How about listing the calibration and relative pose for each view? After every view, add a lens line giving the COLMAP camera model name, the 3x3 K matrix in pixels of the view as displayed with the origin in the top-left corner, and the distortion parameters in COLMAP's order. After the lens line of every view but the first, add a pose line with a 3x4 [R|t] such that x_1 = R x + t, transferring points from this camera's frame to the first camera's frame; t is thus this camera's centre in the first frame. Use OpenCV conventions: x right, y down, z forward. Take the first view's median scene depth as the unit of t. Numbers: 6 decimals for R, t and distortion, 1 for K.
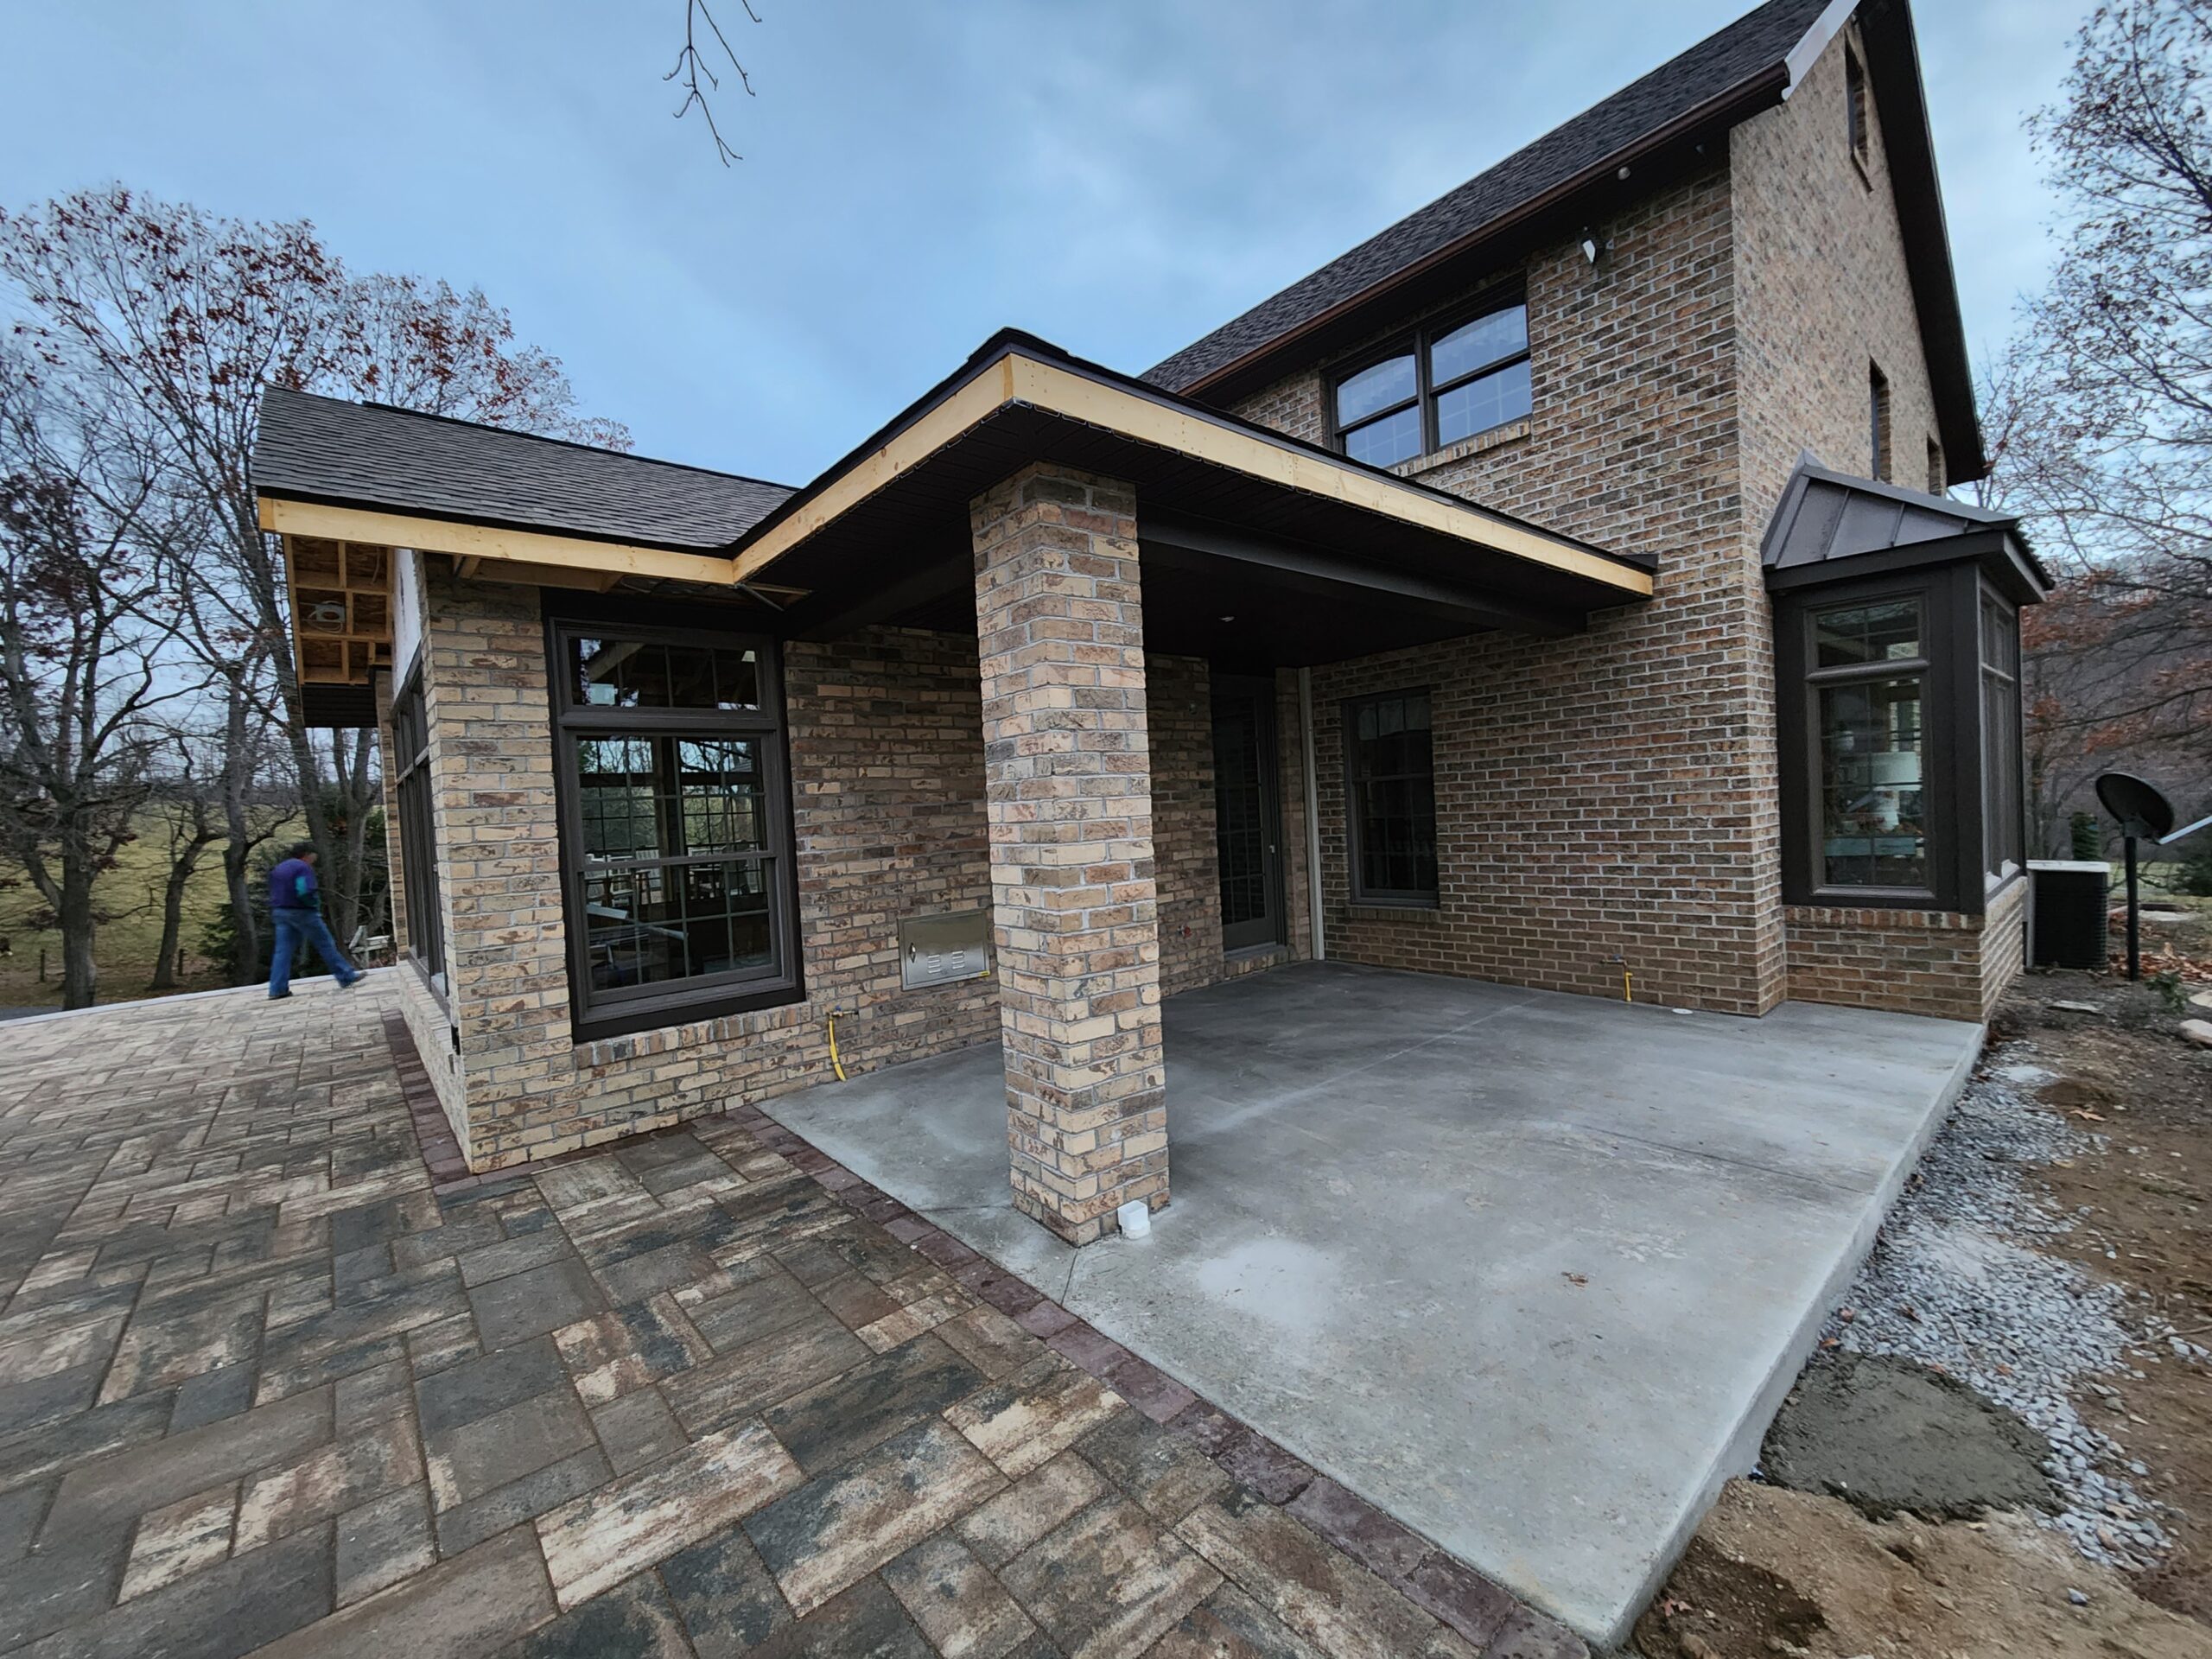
lens RADIAL K [[896.3, 0, 1106.0], [0, 896.3, 829.5], [0, 0, 1]] dist [-0.021183, -0.000028]
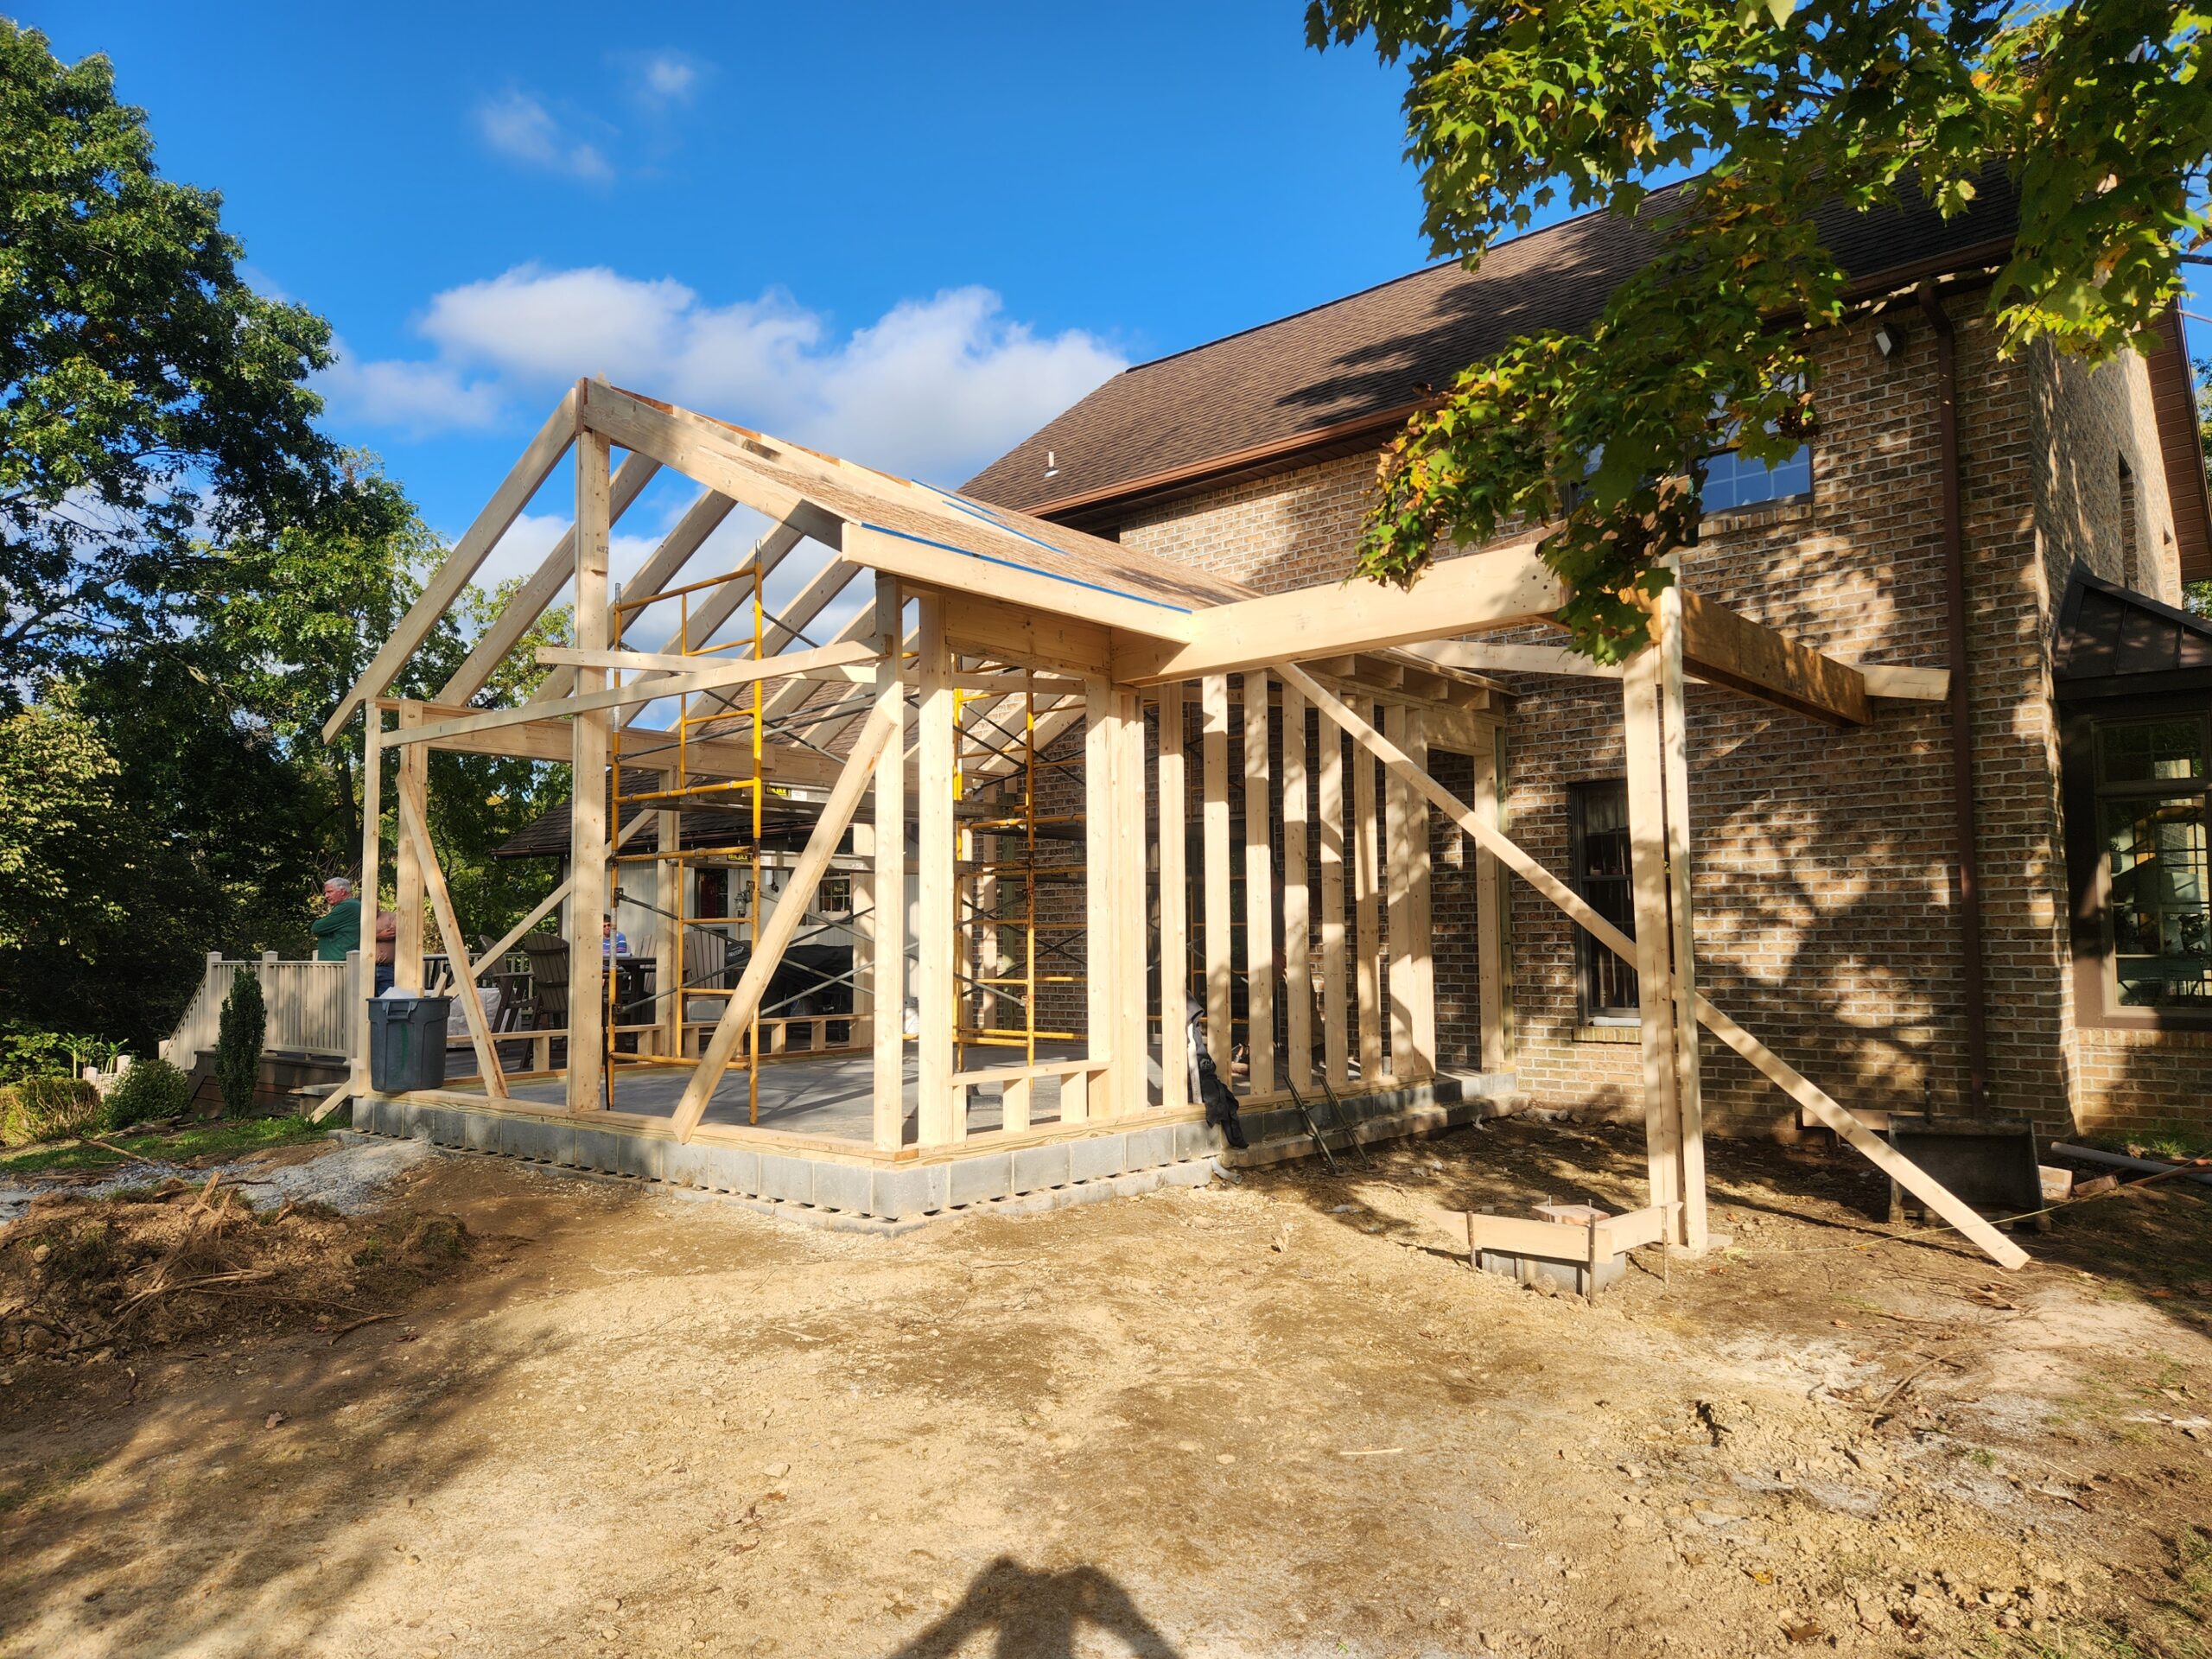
lens RADIAL K [[1451.9, 0, 1106.0], [0, 1451.9, 829.5], [0, 0, 1]] dist [0.000639, 0.000342]
pose [[0.987500, 0.060779, 0.145430, -0.498478], [-0.044895, 0.992905, -0.110112, 0.092480], [-0.151091, 0.102206, 0.983222, -0.391738]]
